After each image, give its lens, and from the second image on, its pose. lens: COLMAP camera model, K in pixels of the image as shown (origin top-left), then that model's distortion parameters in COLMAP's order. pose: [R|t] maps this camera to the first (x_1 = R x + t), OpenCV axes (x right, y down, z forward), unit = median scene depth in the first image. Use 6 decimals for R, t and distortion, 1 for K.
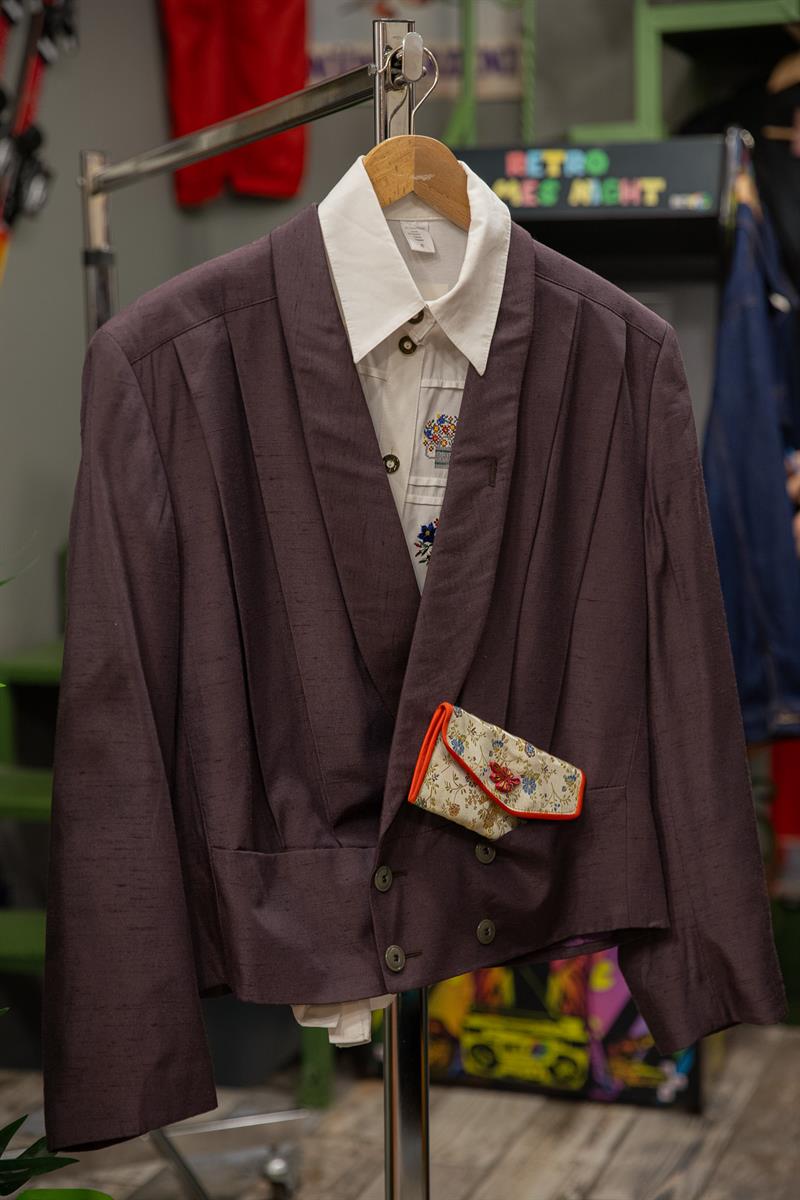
lens RADIAL K [[1994.9, 0, 400.0], [0, 1994.9, 600.0], [0, 0, 1]] dist [0.013867, -0.192834]
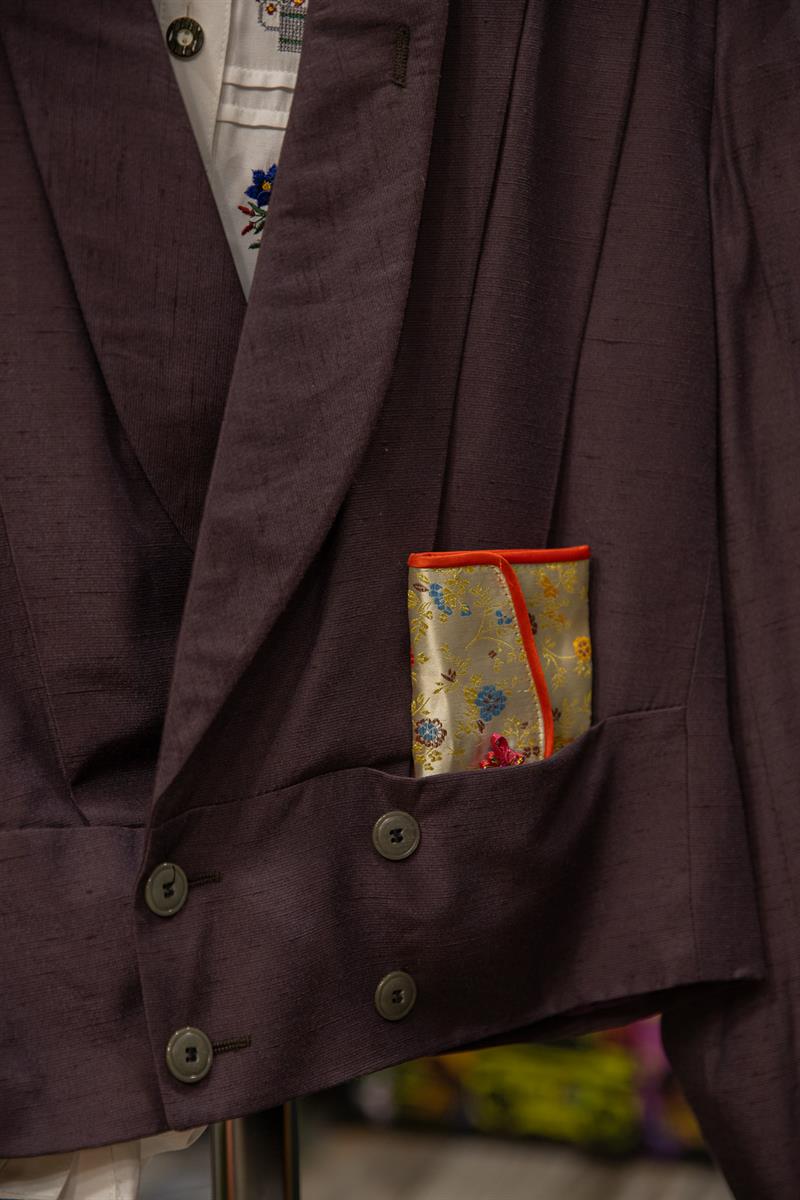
lens RADIAL K [[1994.9, 0, 400.0], [0, 1994.9, 600.0], [0, 0, 1]] dist [0.013867, -0.192834]
pose [[0.999286, -0.001939, -0.037721, 0.065163], [0.002618, 0.999835, 0.017965, 0.059723], [0.037680, -0.018051, 0.999127, 0.509710]]
